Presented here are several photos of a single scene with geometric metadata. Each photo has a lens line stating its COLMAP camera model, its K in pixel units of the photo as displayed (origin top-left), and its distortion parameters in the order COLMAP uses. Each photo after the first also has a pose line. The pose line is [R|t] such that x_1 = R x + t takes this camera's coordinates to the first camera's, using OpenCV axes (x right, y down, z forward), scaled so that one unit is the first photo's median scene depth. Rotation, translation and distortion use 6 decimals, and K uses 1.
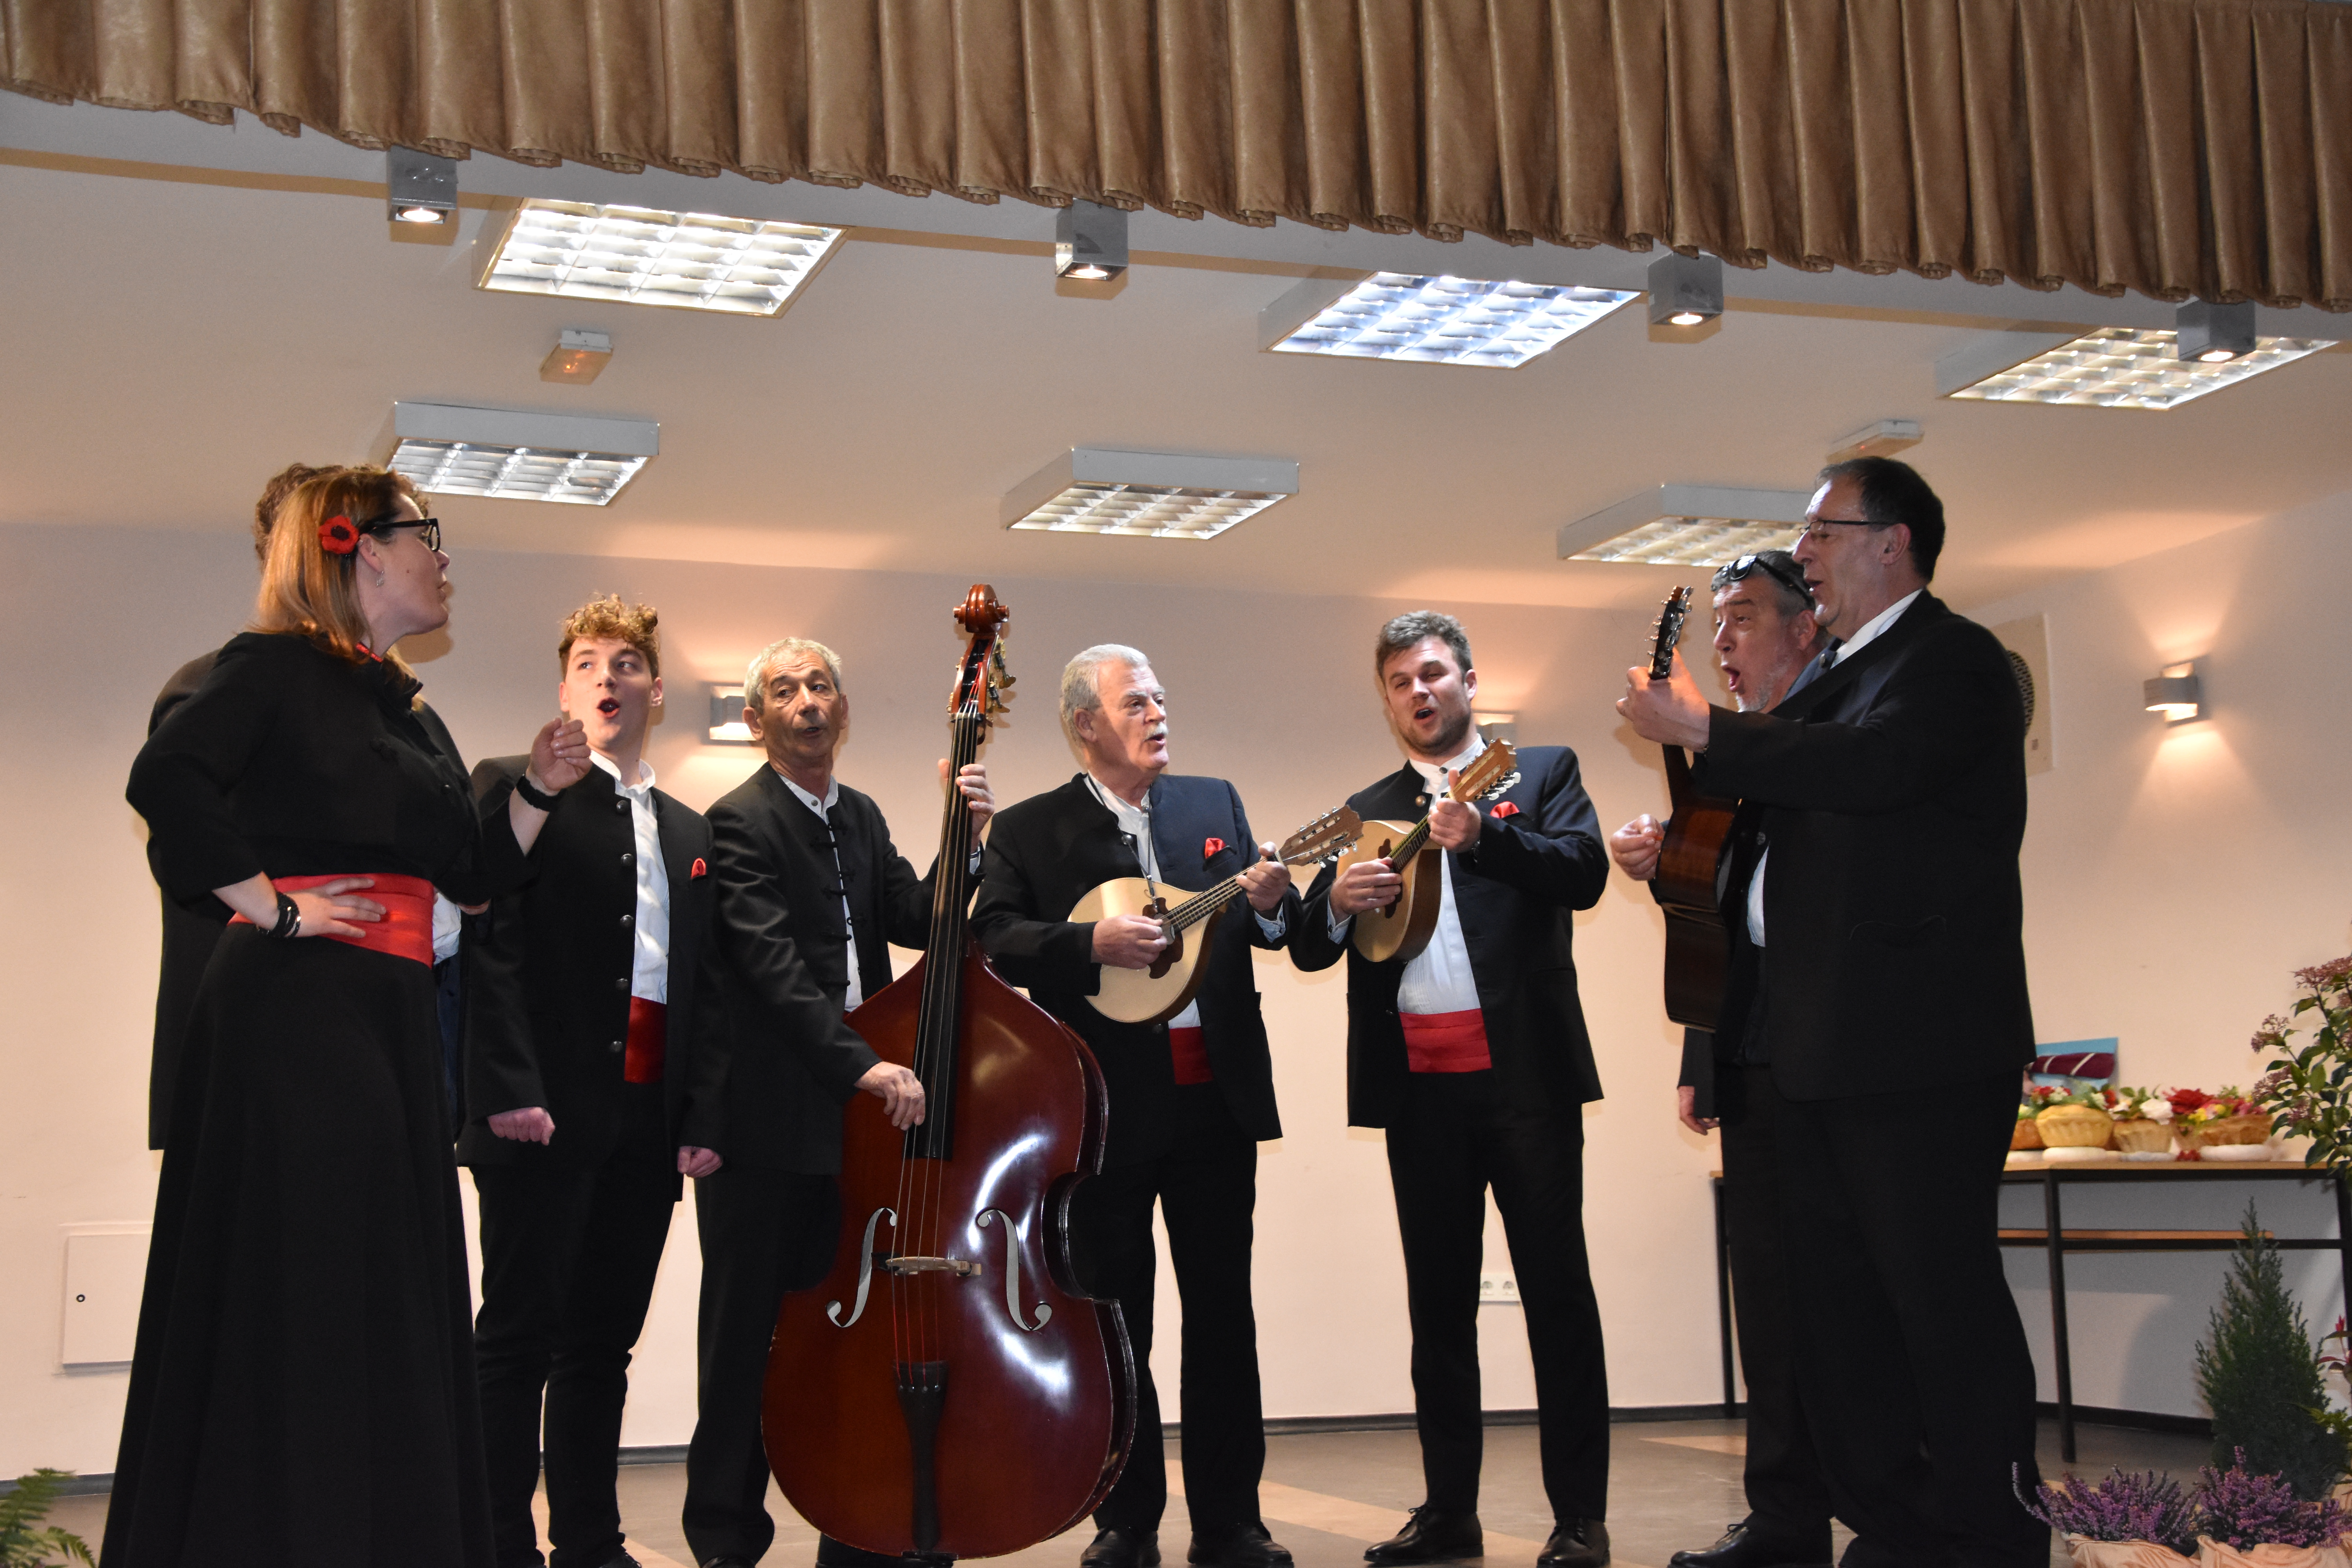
lens RADIAL K [[3446.4, 0, 1181.9], [0, 3446.4, 803.6], [0, 0, 1]] dist [0.179407, 0.000000]
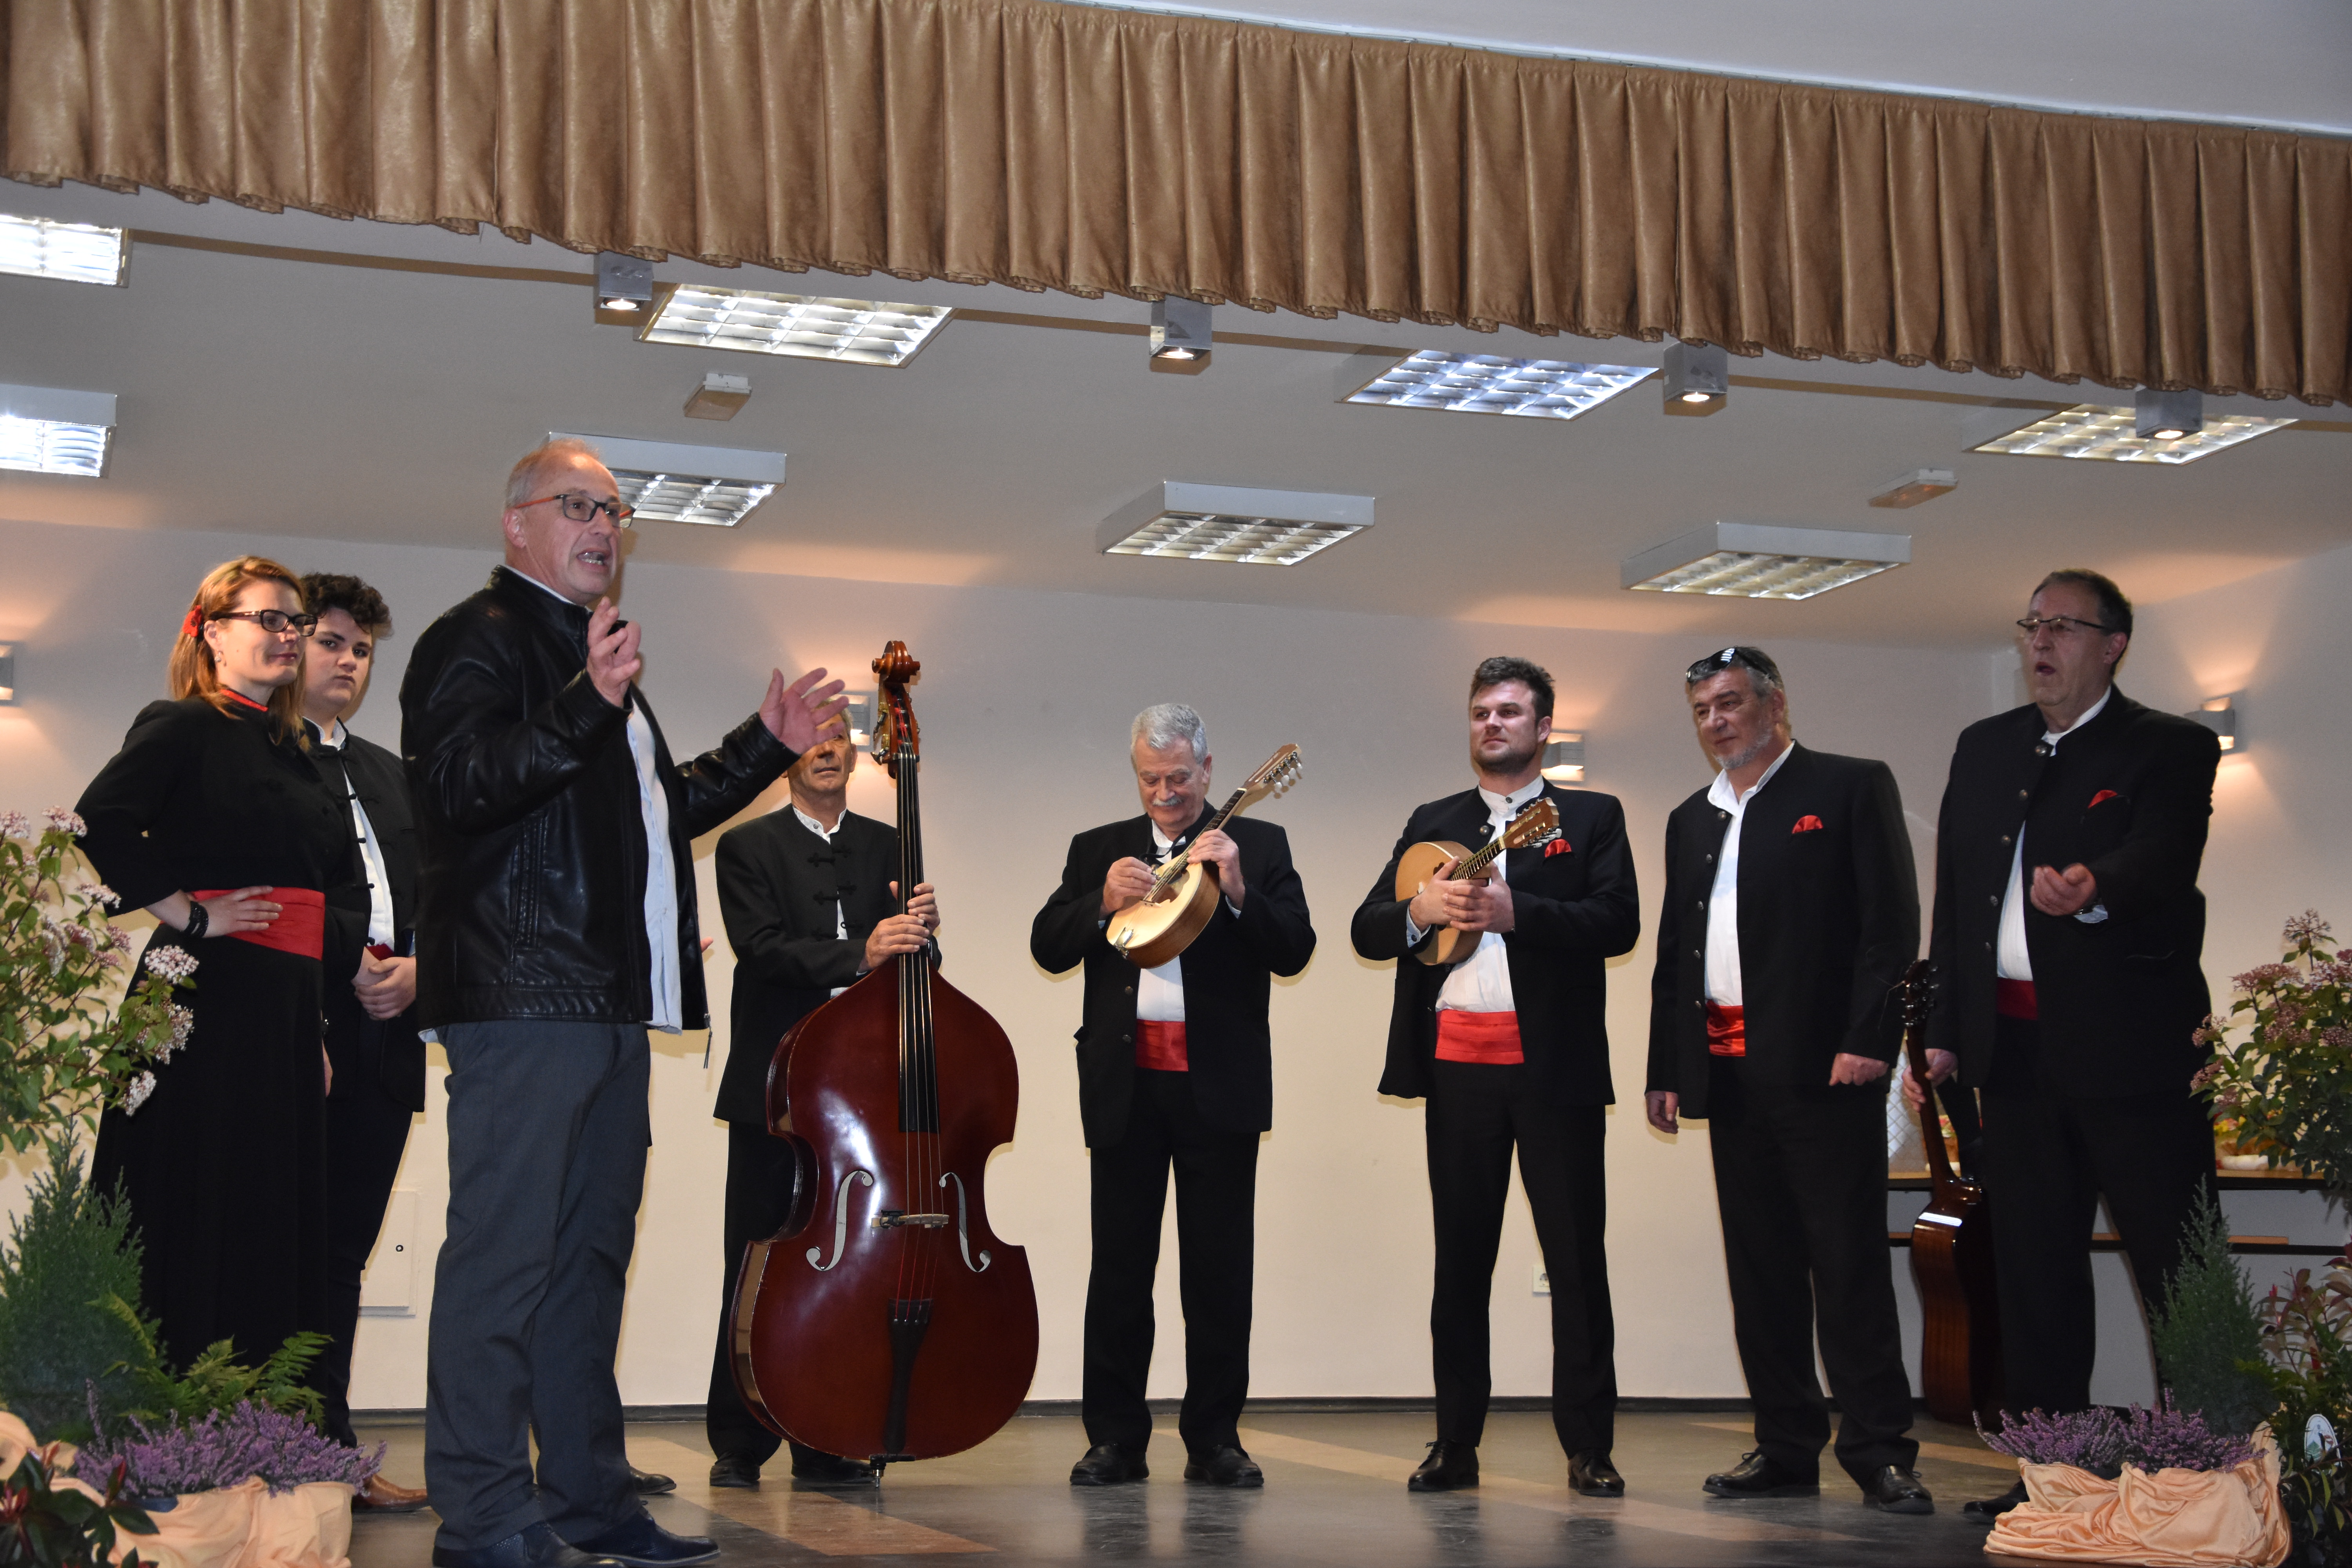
lens RADIAL K [[3653.2, 0, 1151.6], [0, 3653.2, 798.3], [0, 0, 1]] dist [0.277269, 0.000000]
pose [[0.999200, 0.019621, -0.034837, 0.010128], [-0.019787, 0.999794, -0.004437, 0.002557], [0.034743, 0.005123, 0.999383, -0.234503]]
